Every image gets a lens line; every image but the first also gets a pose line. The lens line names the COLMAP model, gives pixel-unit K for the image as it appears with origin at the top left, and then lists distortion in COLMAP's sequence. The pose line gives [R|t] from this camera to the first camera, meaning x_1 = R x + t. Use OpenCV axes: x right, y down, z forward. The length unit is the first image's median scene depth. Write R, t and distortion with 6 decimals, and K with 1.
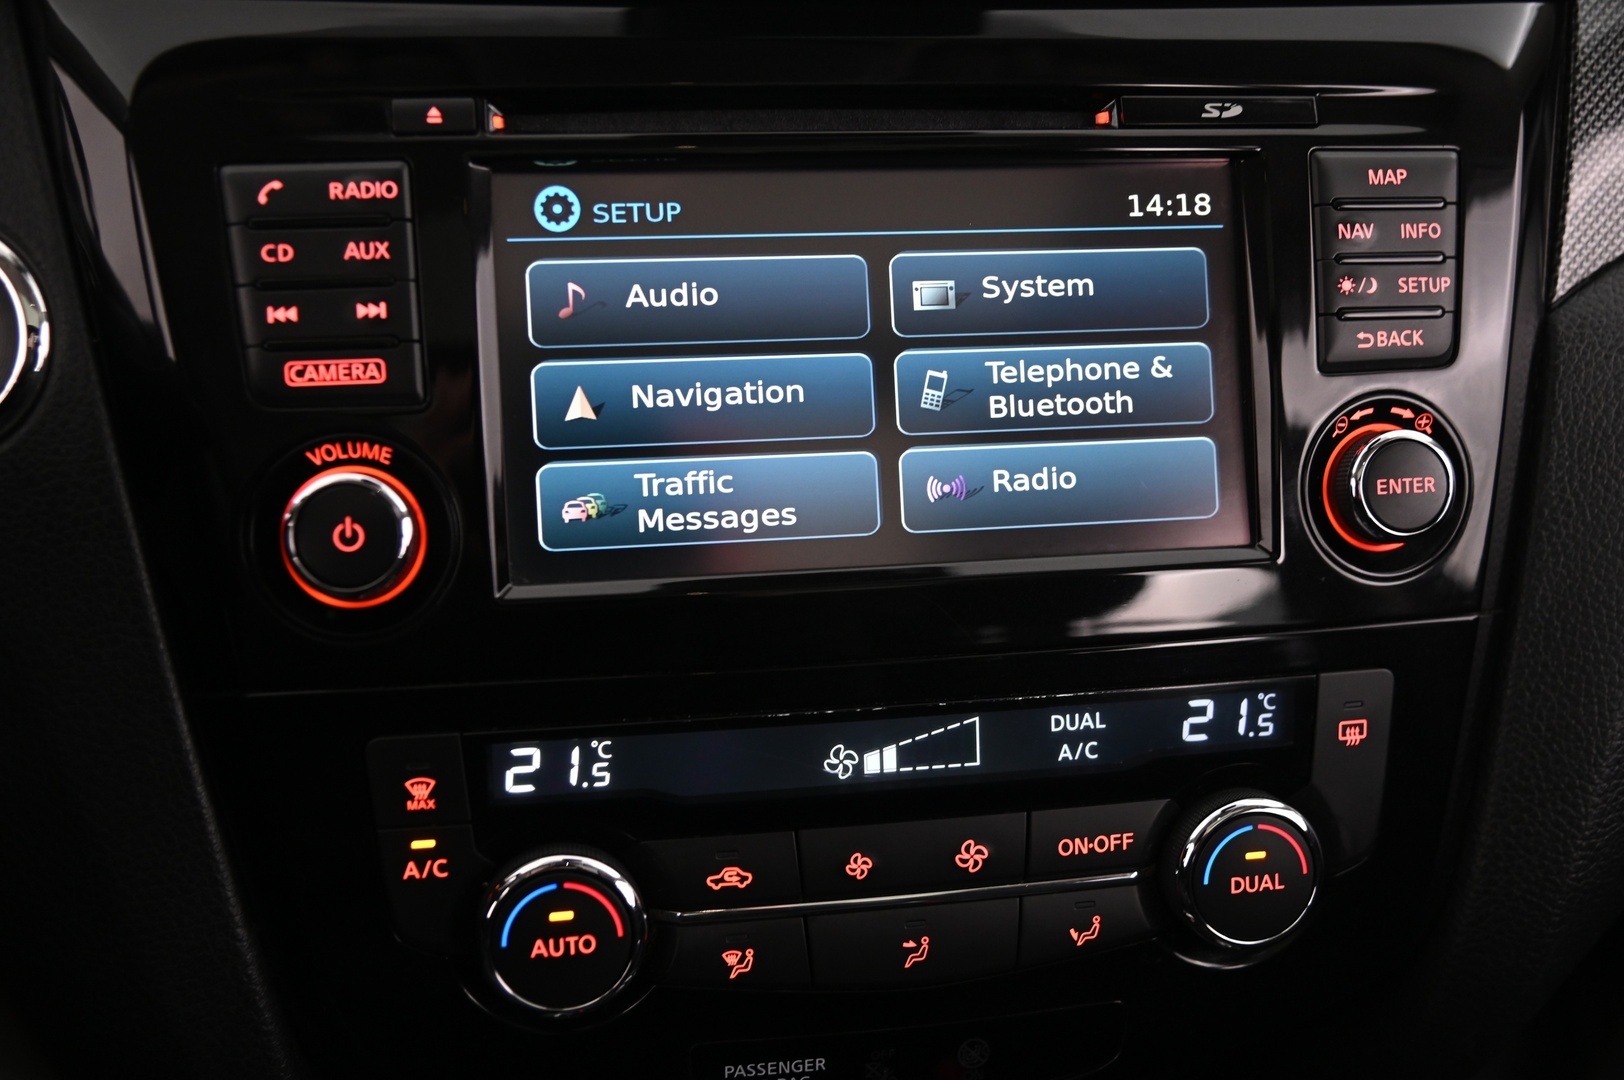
lens RADIAL K [[1695.7, 0, 814.1], [0, 1695.7, 552.1], [0, 0, 1]] dist [0.006665, 0.000000]
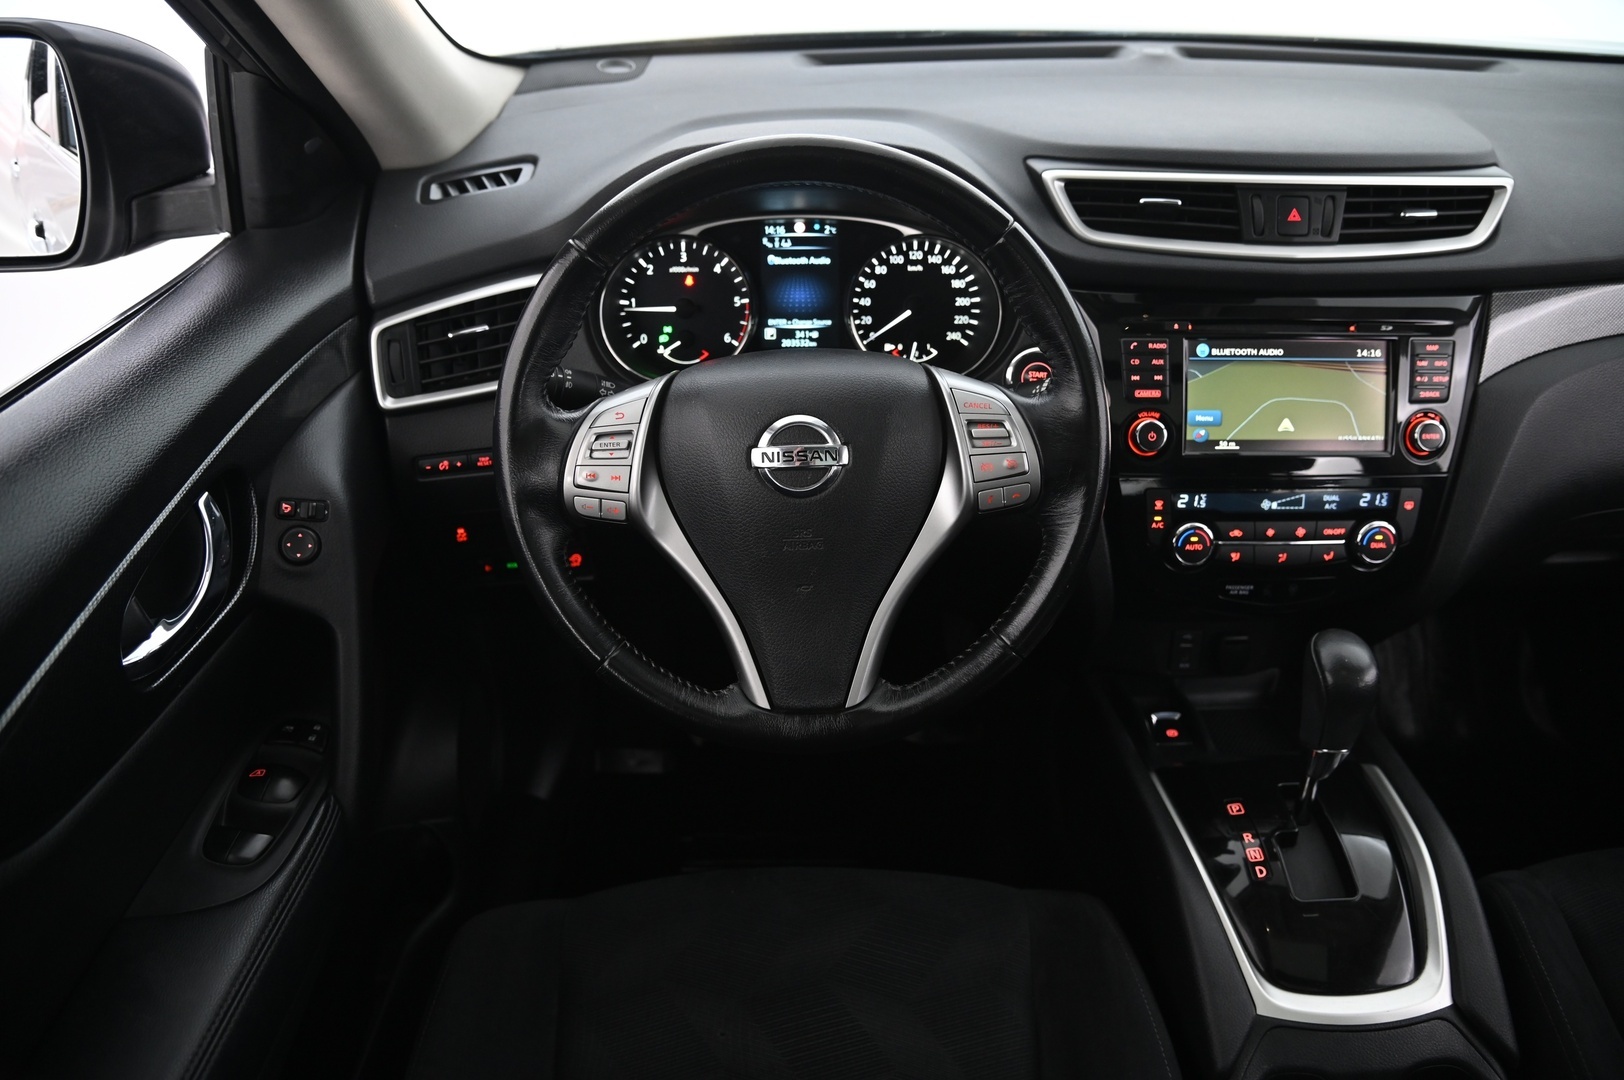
lens RADIAL K [[1119.6, 0, 808.7], [0, 1119.6, 541.5], [0, 0, 1]] dist [-0.115516, 0.051651]
pose [[0.986200, 0.057666, -0.155190, -0.574312], [-0.042071, 0.993898, 0.101963, 0.003393], [0.160123, -0.094027, 0.982609, -1.463658]]
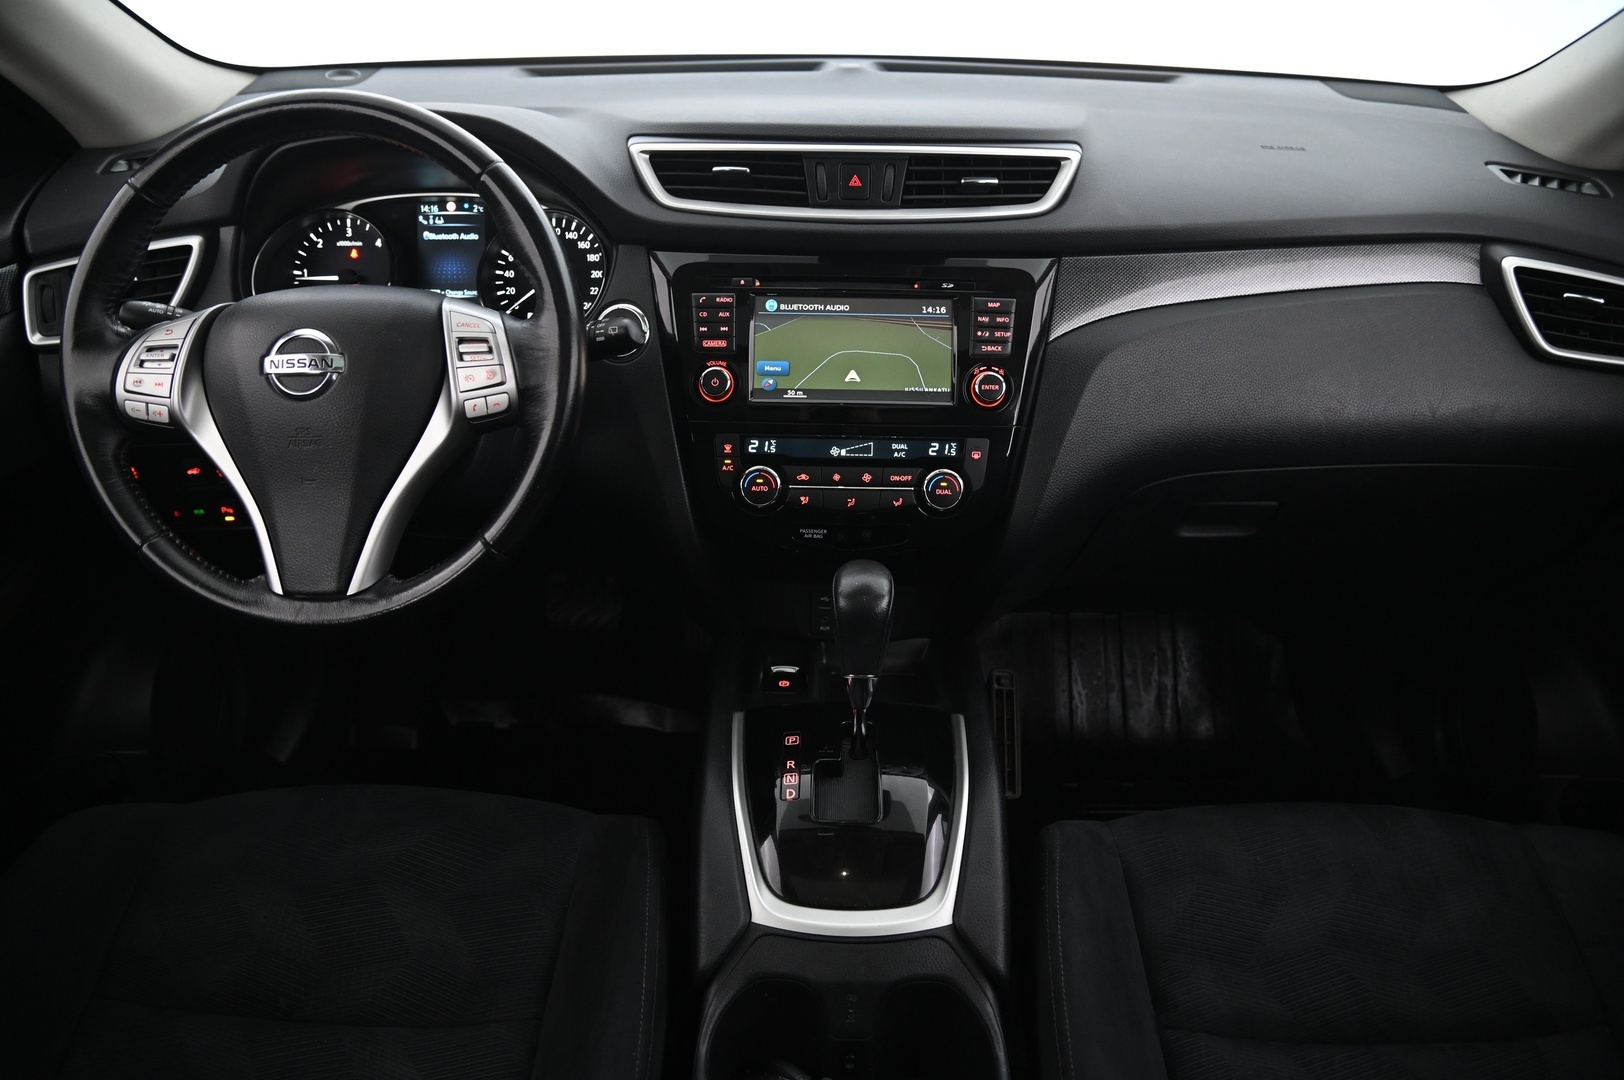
lens RADIAL K [[1119.6, 0, 797.3], [0, 1119.6, 536.4], [0, 0, 1]] dist [-0.115516, 0.051651]
pose [[0.980581, 0.071629, -0.182563, 0.402754], [-0.068124, 0.997353, 0.025407, 0.253672], [0.183900, -0.012477, 0.982866, -1.484571]]
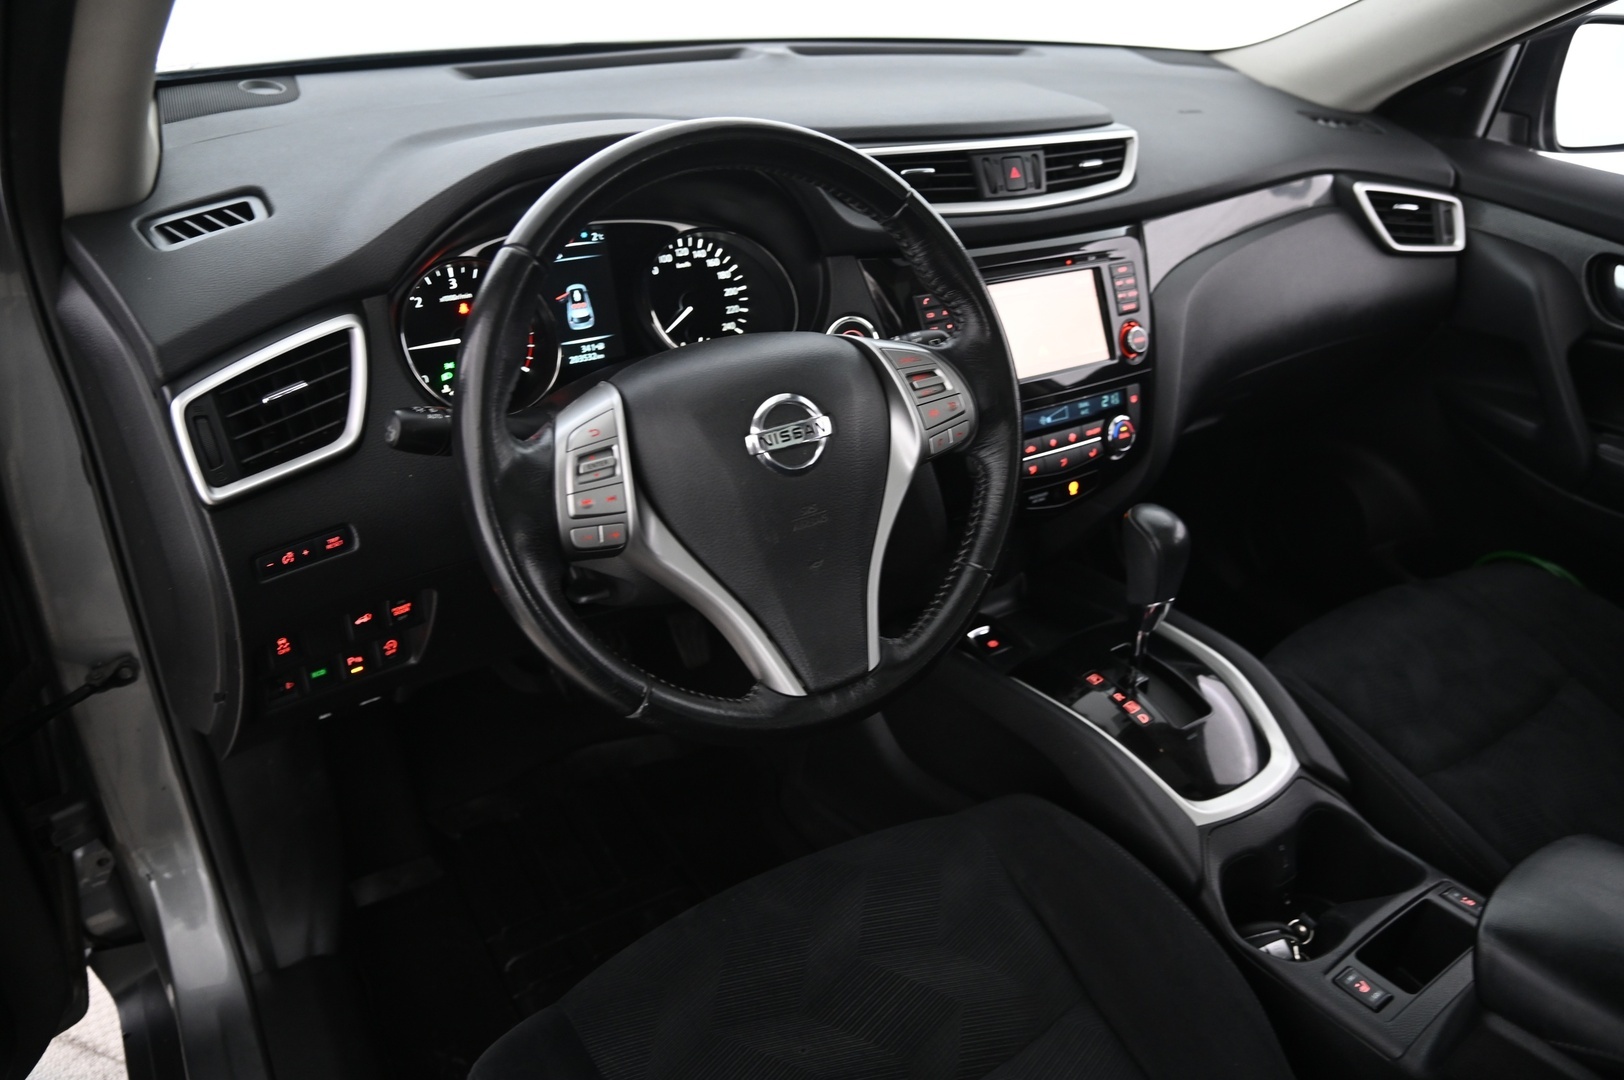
lens RADIAL K [[1119.6, 0, 835.0], [0, 1119.6, 538.8], [0, 0, 1]] dist [-0.115516, 0.051651]
pose [[0.914123, -0.190435, 0.357929, -1.488439], [0.164167, 0.981071, 0.102705, 0.042258], [-0.370713, -0.035125, 0.928083, -1.375426]]
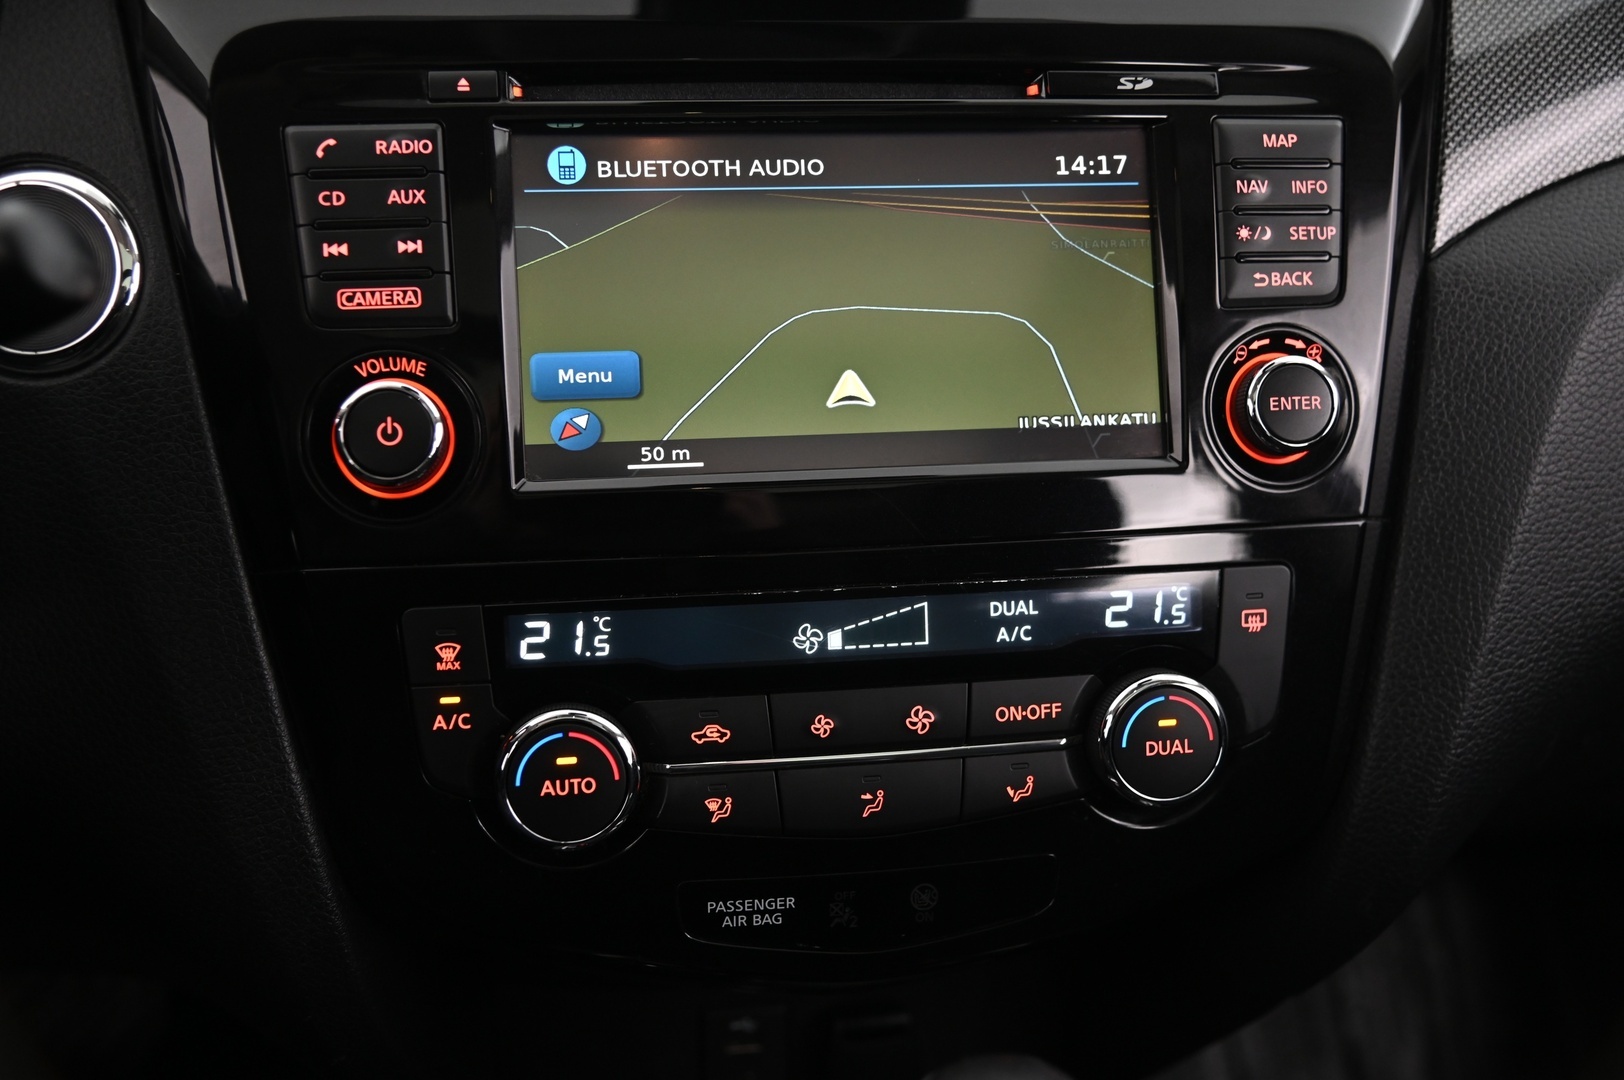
lens RADIAL K [[1695.7, 0, 812.8], [0, 1695.7, 553.3], [0, 0, 1]] dist [0.006665, 0.000000]
pose [[0.999842, 0.000671, -0.017776, 0.039429], [-0.001177, 0.999593, -0.028494, 0.096986], [0.017750, 0.028510, 0.999436, -0.163266]]
